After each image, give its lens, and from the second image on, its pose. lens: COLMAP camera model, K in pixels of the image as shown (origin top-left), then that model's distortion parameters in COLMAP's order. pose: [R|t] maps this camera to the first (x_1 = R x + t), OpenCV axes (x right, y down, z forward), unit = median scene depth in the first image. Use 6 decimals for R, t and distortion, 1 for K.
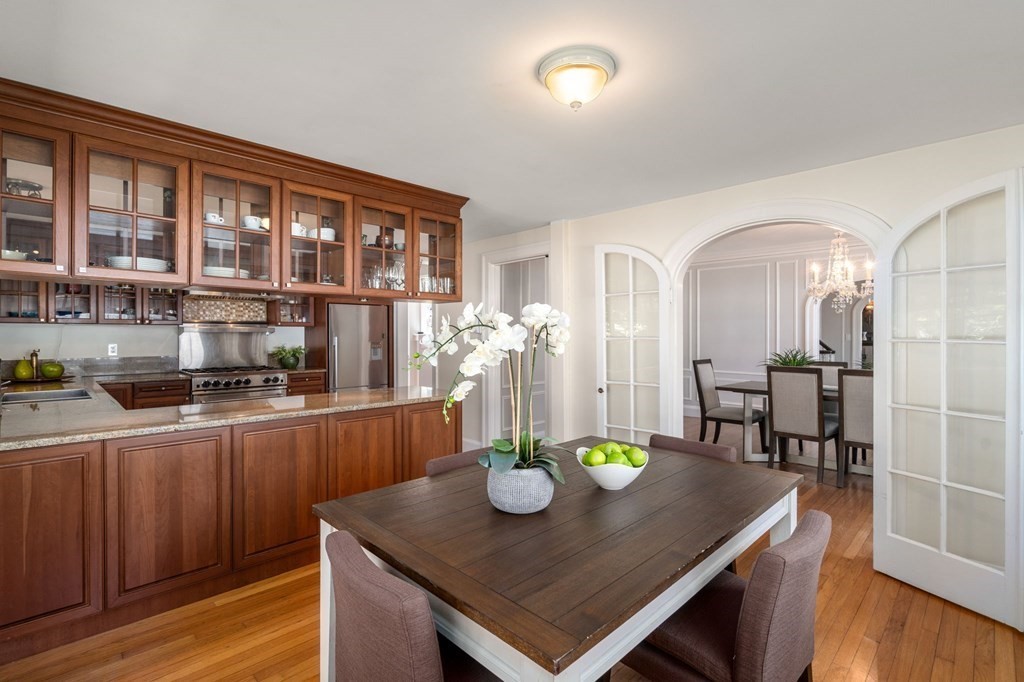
lens RADIAL K [[468.4, 0, 511.3], [0, 468.4, 346.2], [0, 0, 1]] dist [0.000372, 0.000828]
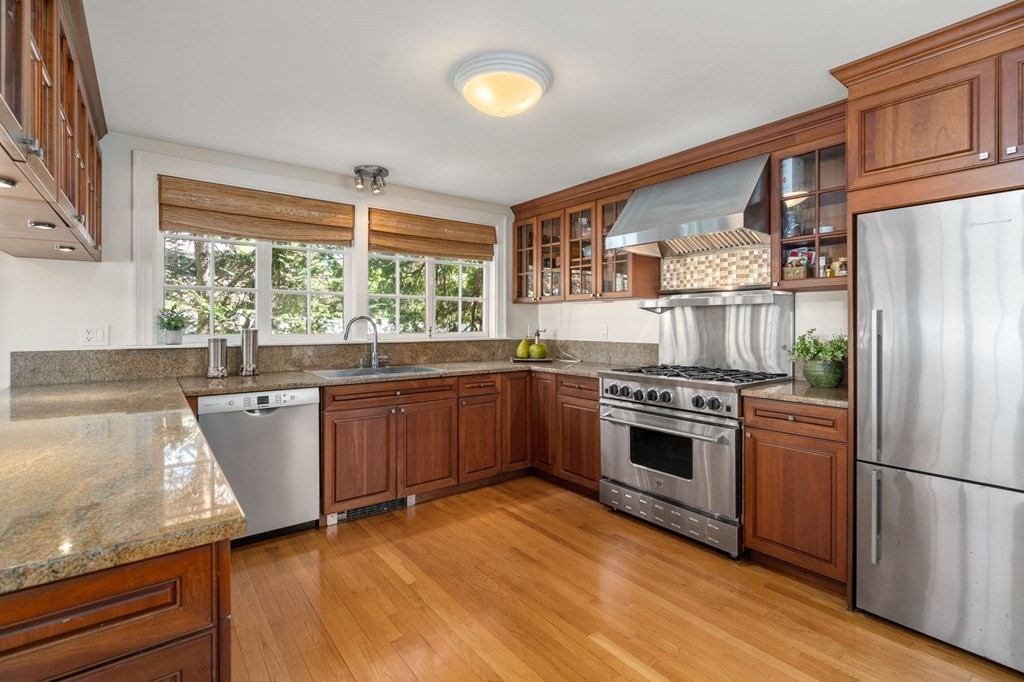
lens RADIAL K [[472.9, 0, 508.4], [0, 472.9, 322.4], [0, 0, 1]] dist [-0.001238, 0.000168]
pose [[-0.119903, -0.004156, -0.992777, -0.010089], [-0.028714, 0.999587, -0.000716, -0.003474], [0.992370, 0.028420, -0.119973, 0.839877]]
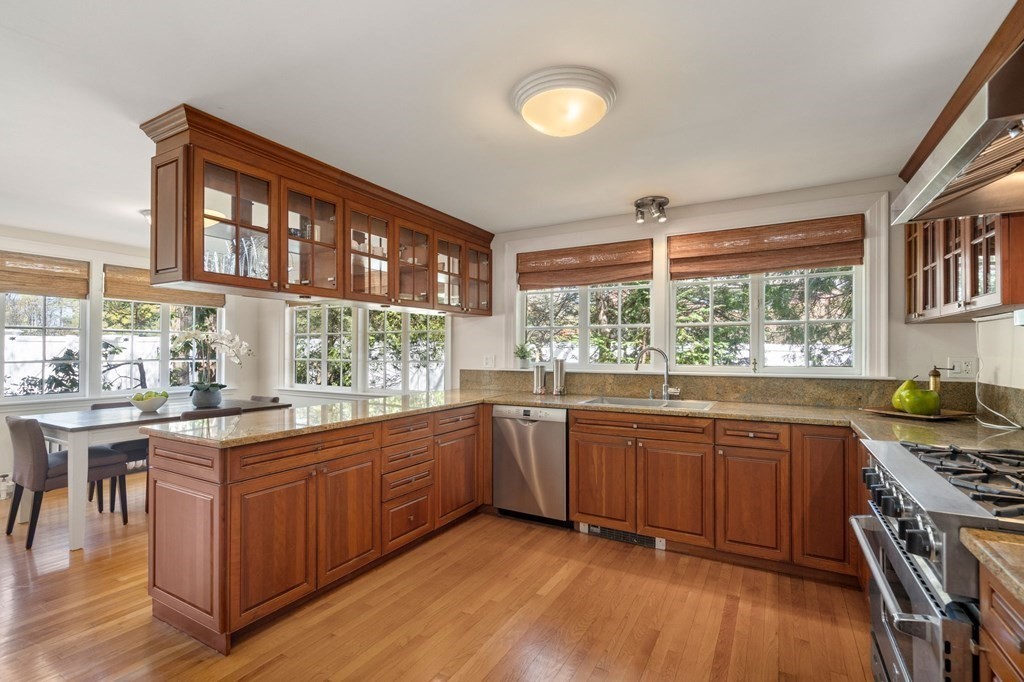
lens RADIAL K [[468.4, 0, 511.3], [0, 468.4, 346.2], [0, 0, 1]] dist [0.000372, 0.000828]
pose [[-0.963156, -0.004090, -0.268913, -0.266818], [-0.008537, 0.999845, 0.015367, -0.016295], [0.268808, 0.017096, -0.963042, 1.132963]]
